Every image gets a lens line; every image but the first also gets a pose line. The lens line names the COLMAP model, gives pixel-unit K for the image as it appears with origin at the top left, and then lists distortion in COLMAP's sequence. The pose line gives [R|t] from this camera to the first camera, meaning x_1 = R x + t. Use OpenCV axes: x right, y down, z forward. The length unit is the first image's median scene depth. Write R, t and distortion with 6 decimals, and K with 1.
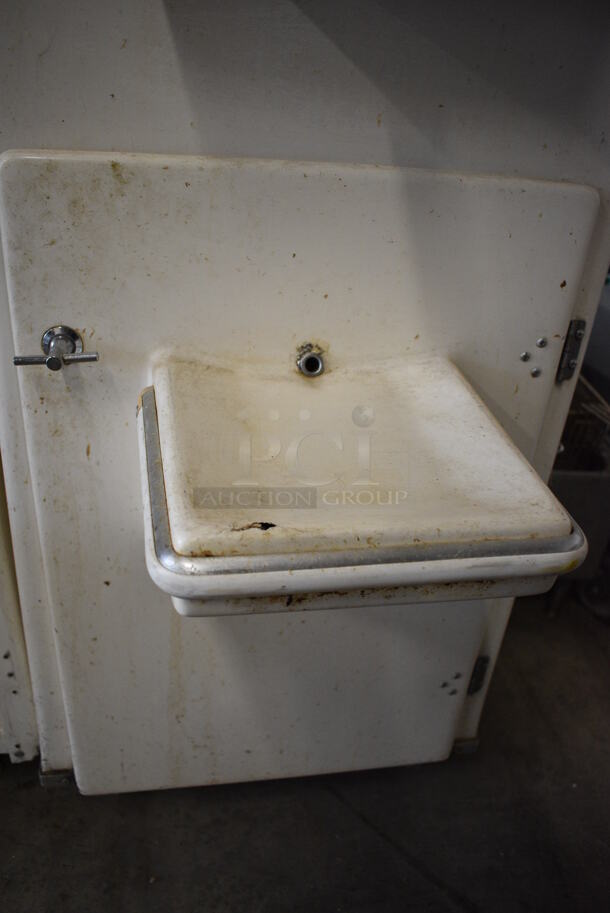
lens RADIAL K [[715.8, 0, 305.9], [0, 715.8, 440.0], [0, 0, 1]] dist [-0.095991, 0.005420]
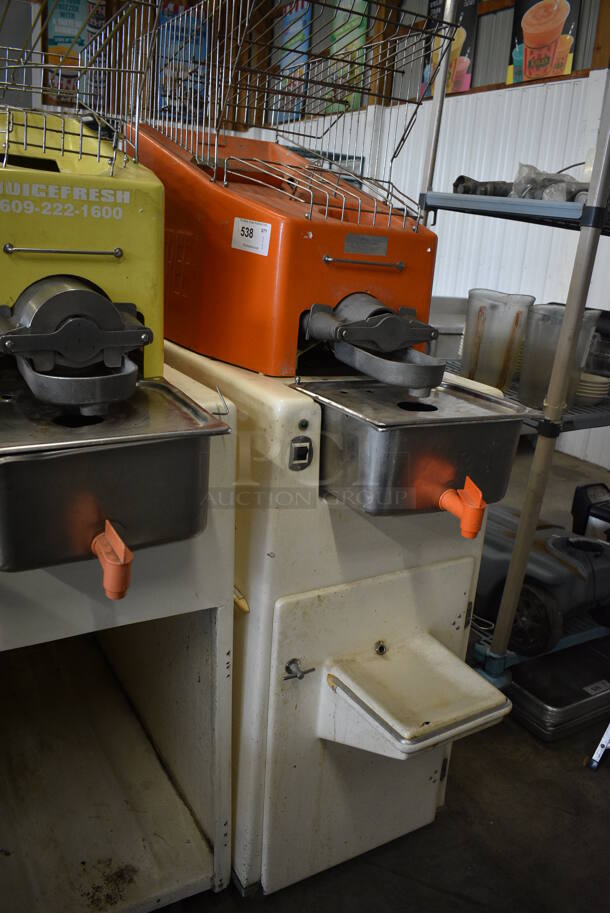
lens RADIAL K [[715.8, 0, 305.9], [0, 715.8, 440.0], [0, 0, 1]] dist [-0.095991, 0.005420]
pose [[0.940465, -0.118950, 0.318397, -0.907136], [0.179011, 0.969656, -0.166501, -0.435958], [-0.288930, 0.213584, 0.933221, -1.307702]]
